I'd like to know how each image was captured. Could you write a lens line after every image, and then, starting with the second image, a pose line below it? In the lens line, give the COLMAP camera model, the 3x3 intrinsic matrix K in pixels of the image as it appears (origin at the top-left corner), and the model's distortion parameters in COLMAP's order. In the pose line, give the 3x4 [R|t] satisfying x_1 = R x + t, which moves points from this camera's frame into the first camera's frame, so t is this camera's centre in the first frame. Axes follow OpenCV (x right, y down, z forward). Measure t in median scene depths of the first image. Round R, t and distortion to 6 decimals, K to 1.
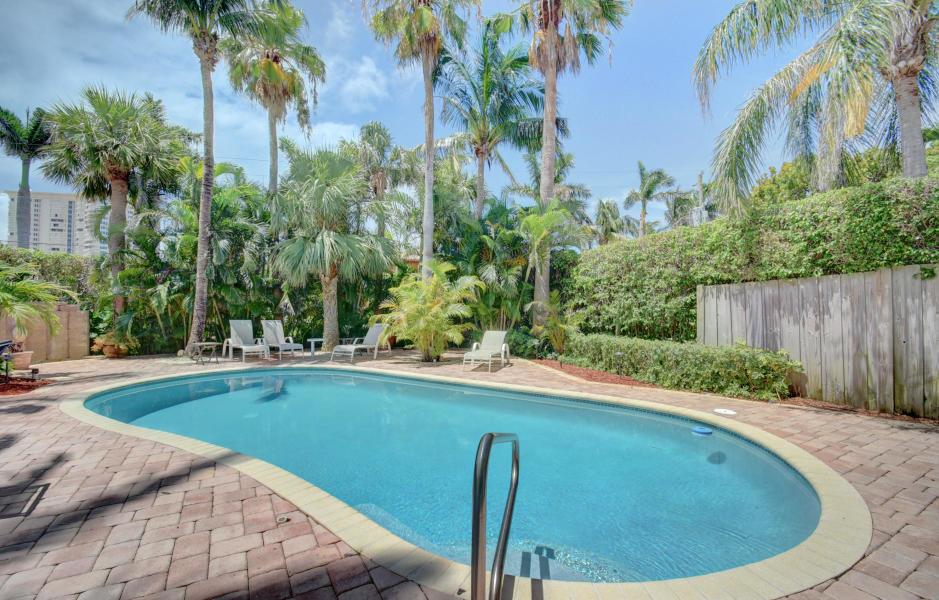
lens RADIAL K [[394.7, 0, 468.8], [0, 394.7, 301.5], [0, 0, 1]] dist [-0.000996, -0.000118]
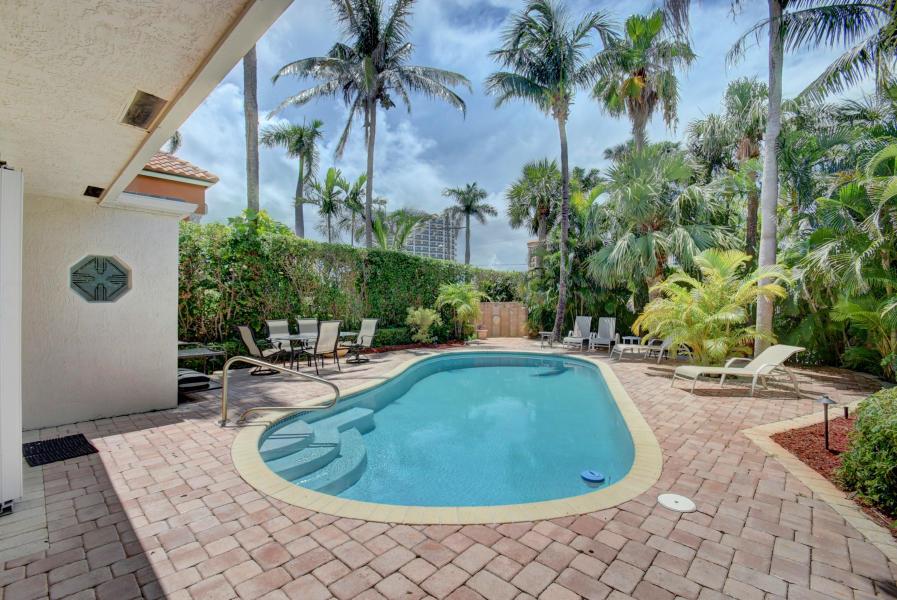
lens RADIAL K [[397.0, 0, 447.7], [0, 397.0, 302.2], [0, 0, 1]] dist [0.000973, -0.000230]
pose [[0.292509, 0.000131, -0.956263, 0.481544], [0.006672, 0.999975, 0.002178, -0.001804], [0.956240, -0.007018, 0.292501, 0.235946]]
